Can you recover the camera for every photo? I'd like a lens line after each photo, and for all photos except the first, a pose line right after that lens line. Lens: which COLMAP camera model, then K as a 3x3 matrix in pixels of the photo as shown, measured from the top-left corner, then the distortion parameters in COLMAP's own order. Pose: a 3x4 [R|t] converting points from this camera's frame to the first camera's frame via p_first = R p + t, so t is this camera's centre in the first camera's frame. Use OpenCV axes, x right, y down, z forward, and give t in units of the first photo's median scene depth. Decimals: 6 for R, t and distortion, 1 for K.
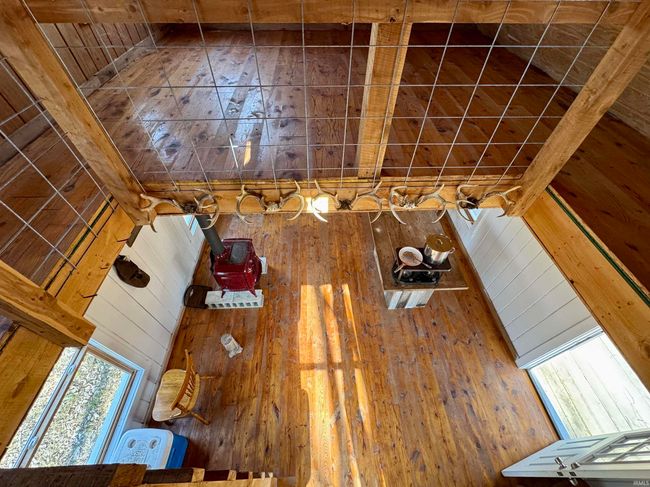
lens RADIAL K [[268.6, 0, 325.7], [0, 268.6, 241.8], [0, 0, 1]] dist [-0.004871, -0.000305]
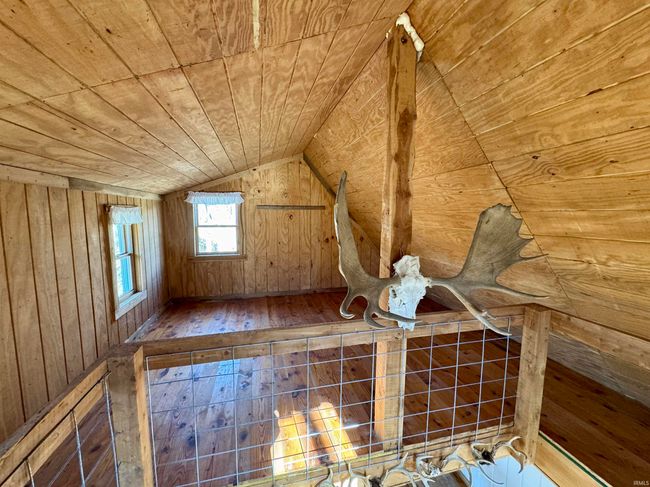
lens RADIAL K [[268.6, 0, 325.6], [0, 268.6, 243.4], [0, 0, 1]] dist [-0.004871, -0.000305]
pose [[0.980864, -0.033612, 0.191773, -0.278297], [0.156509, 0.722005, -0.673954, -0.152512], [-0.115808, 0.691071, 0.713448, -0.291377]]
